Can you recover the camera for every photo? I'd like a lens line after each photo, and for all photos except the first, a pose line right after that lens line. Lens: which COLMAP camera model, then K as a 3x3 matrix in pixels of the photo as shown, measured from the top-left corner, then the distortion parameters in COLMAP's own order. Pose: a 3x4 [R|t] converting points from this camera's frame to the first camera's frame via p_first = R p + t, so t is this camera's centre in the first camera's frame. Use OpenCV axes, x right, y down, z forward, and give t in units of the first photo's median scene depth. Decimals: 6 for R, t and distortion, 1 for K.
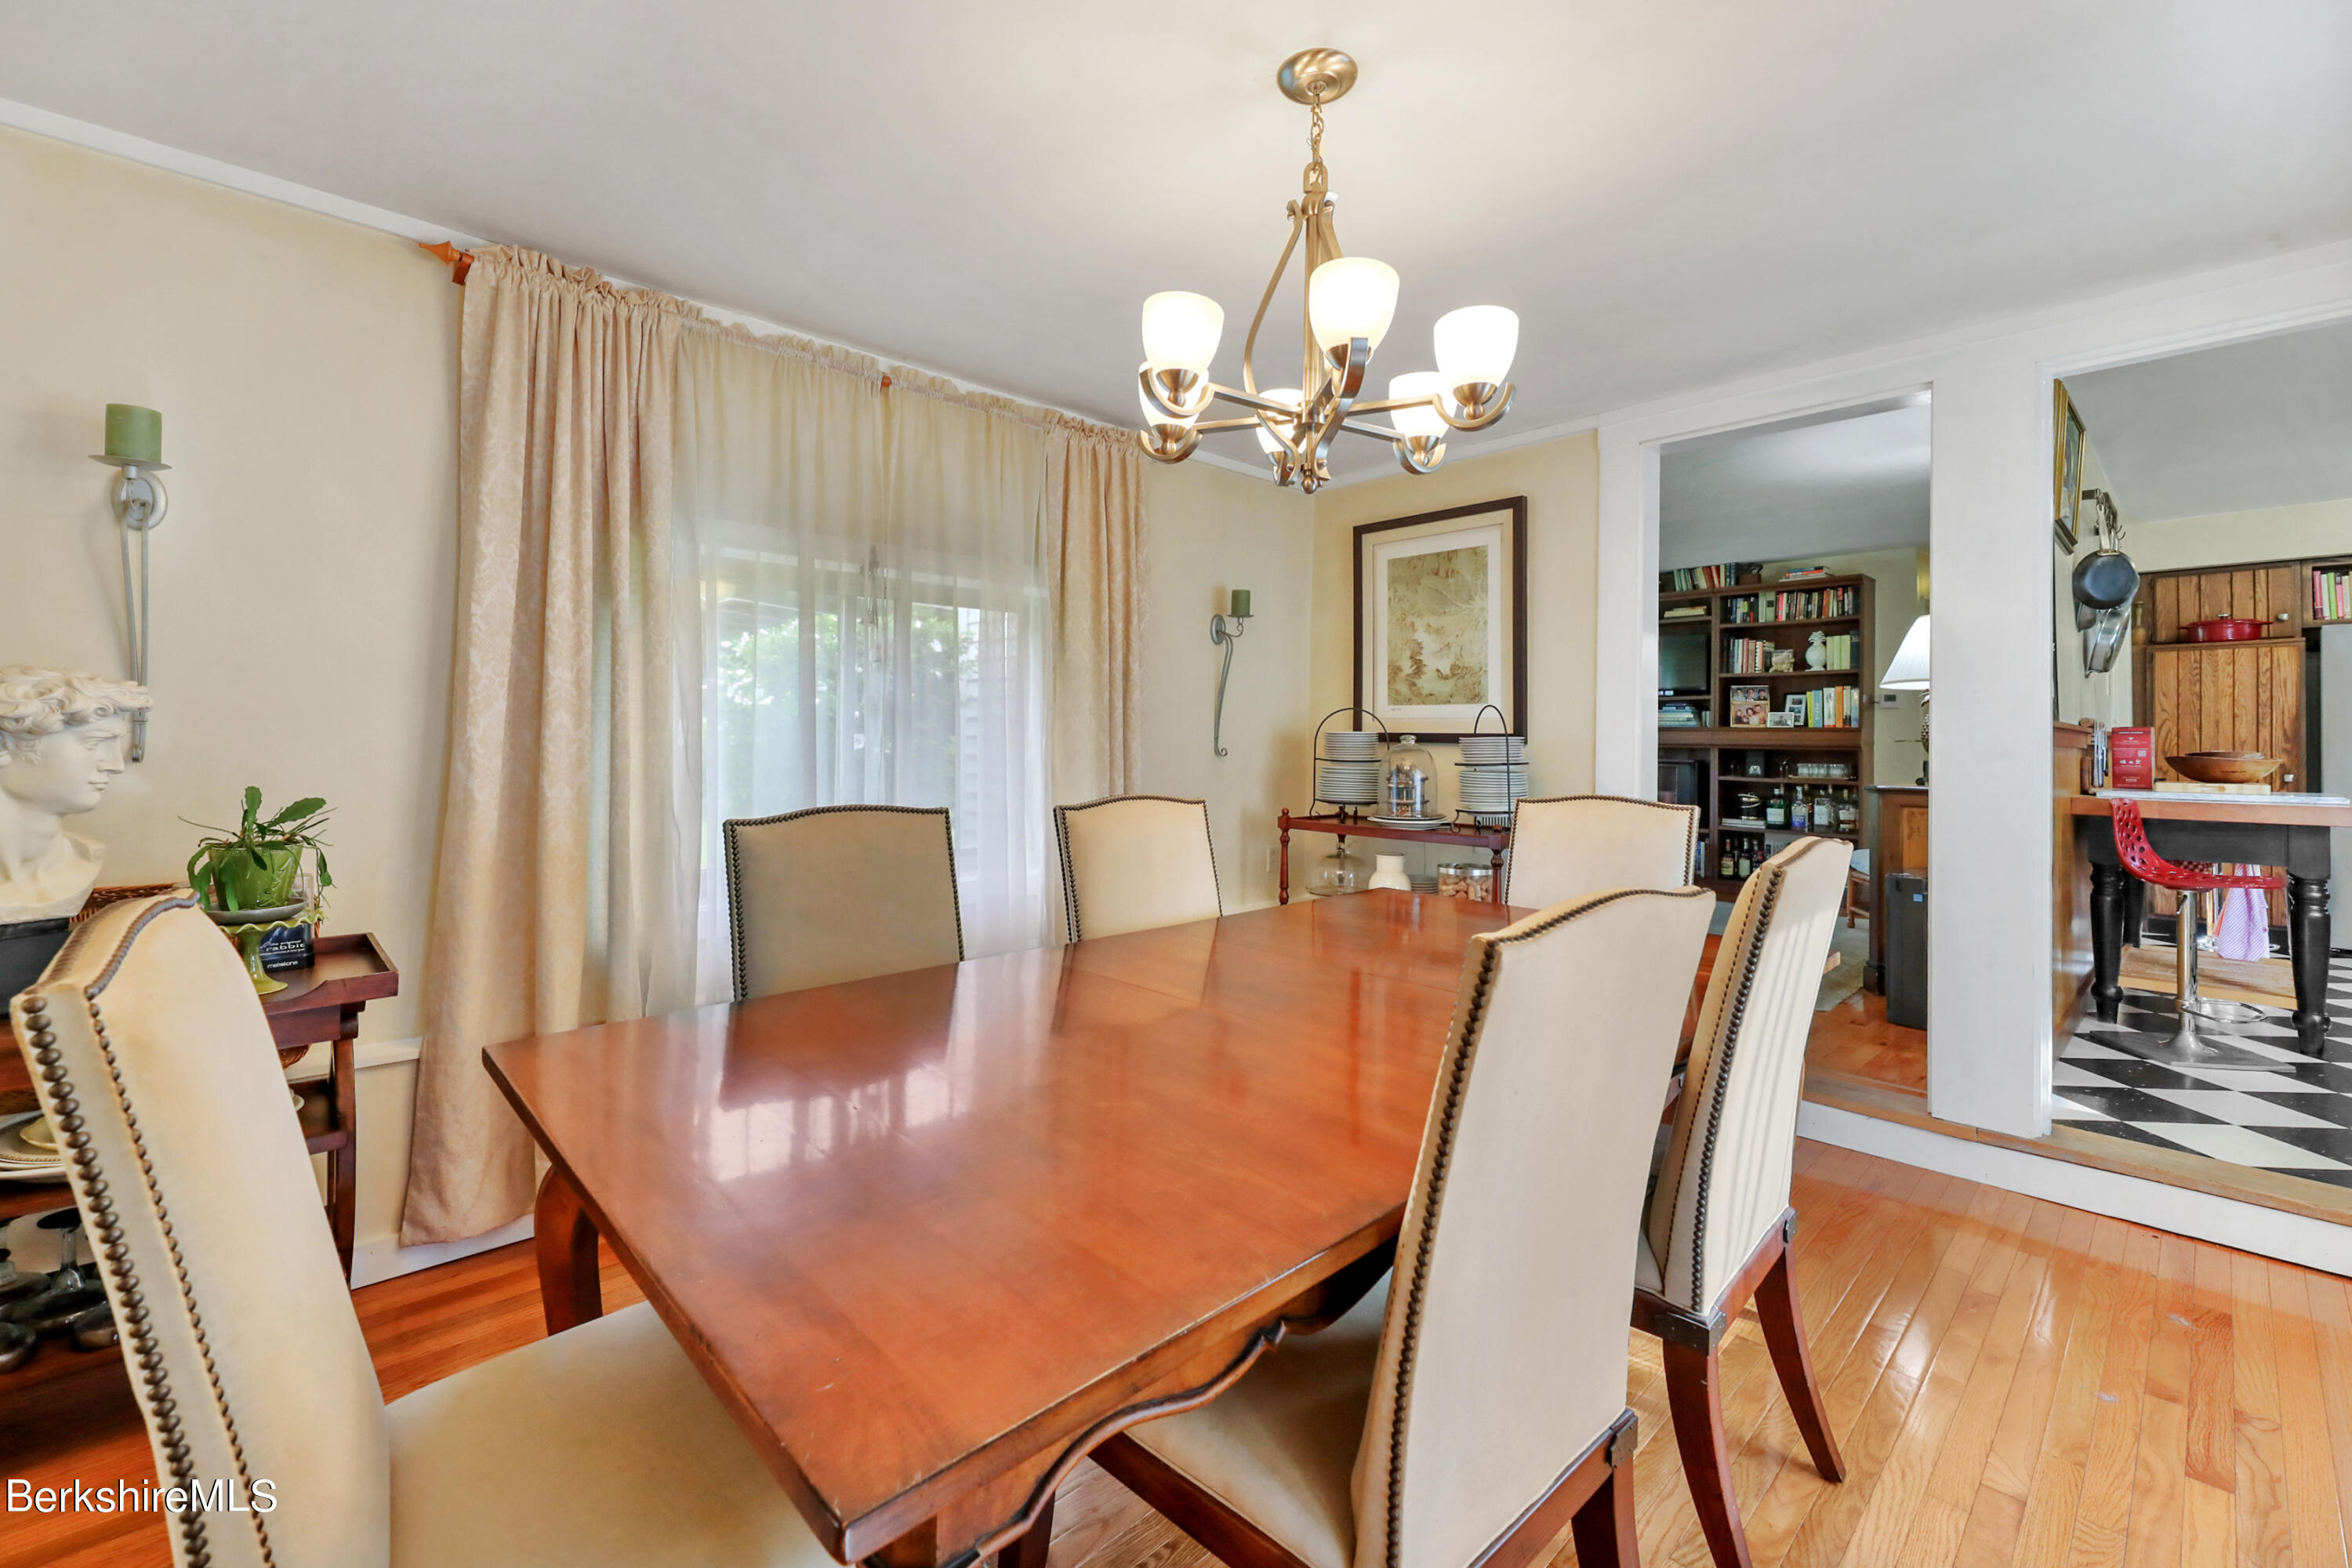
lens RADIAL K [[964.3, 0, 1135.6], [0, 964.3, 722.9], [0, 0, 1]] dist [0.007996, -0.004249]
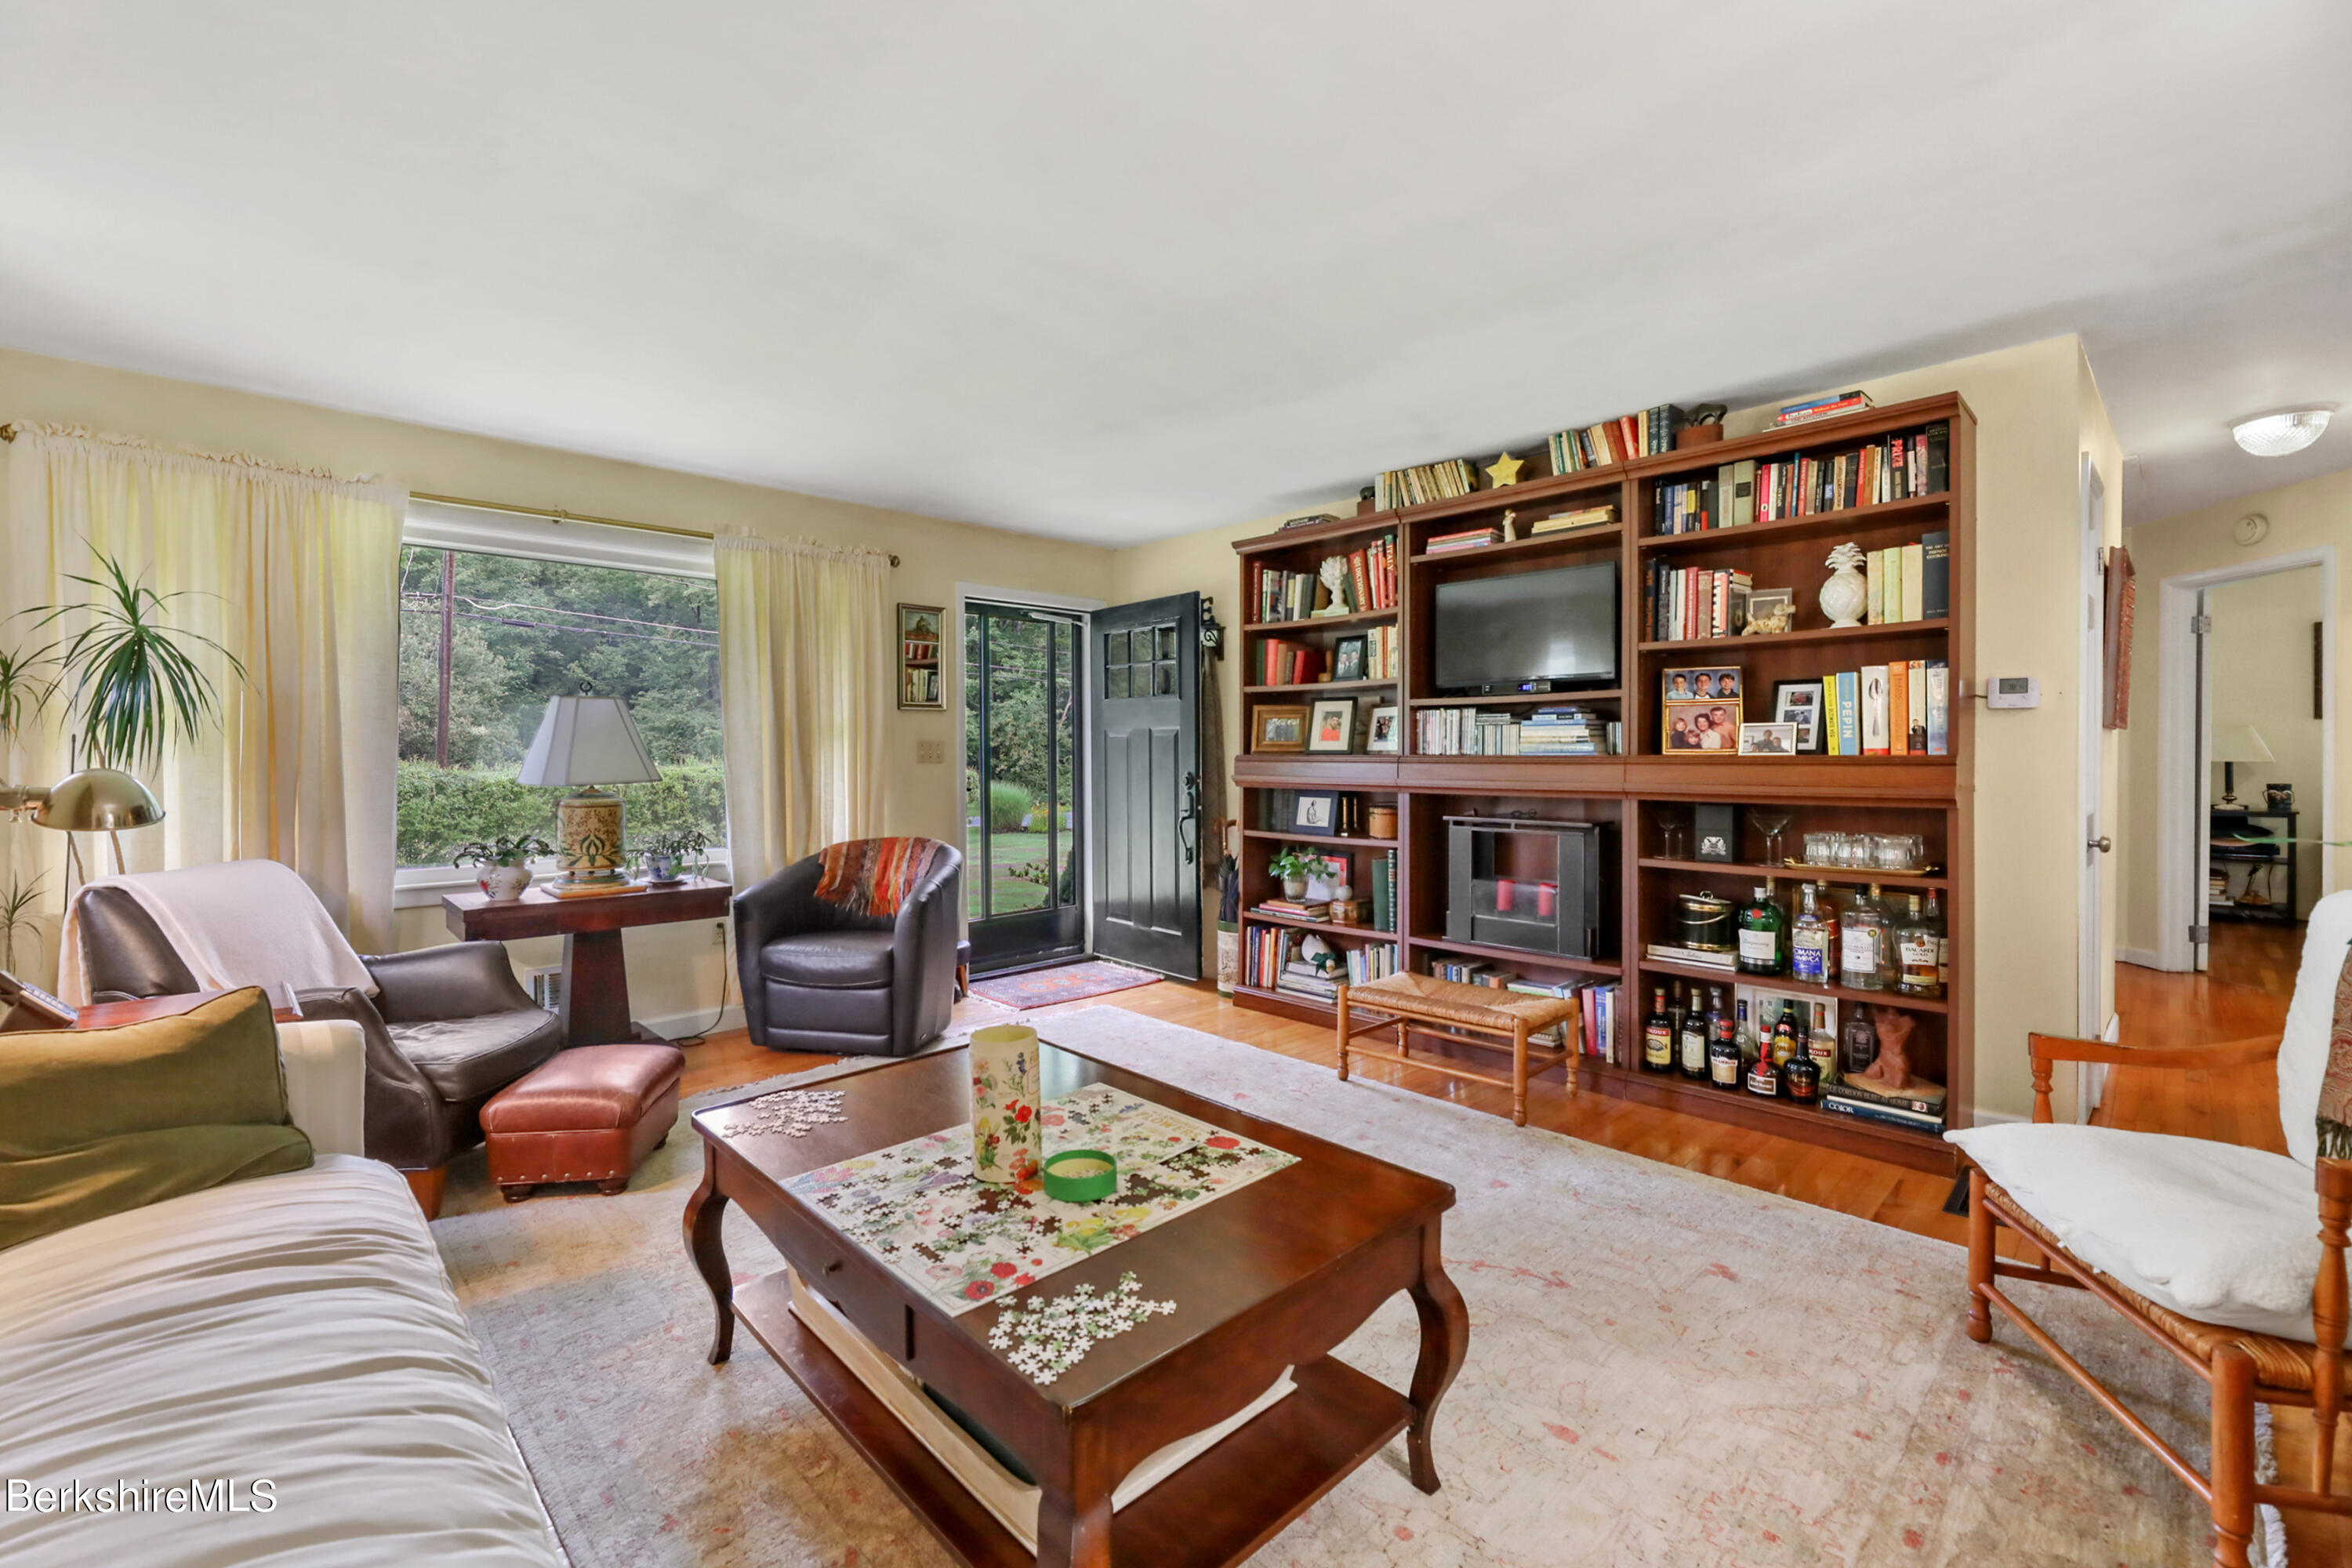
lens RADIAL K [[964.3, 0, 1145.0], [0, 964.3, 750.9], [0, 0, 1]] dist [0.007996, -0.004249]
pose [[0.999653, -0.009914, 0.024421, 0.356607], [0.009808, 0.999942, 0.004434, -0.002394], [-0.024464, -0.004193, 0.999692, 0.542042]]
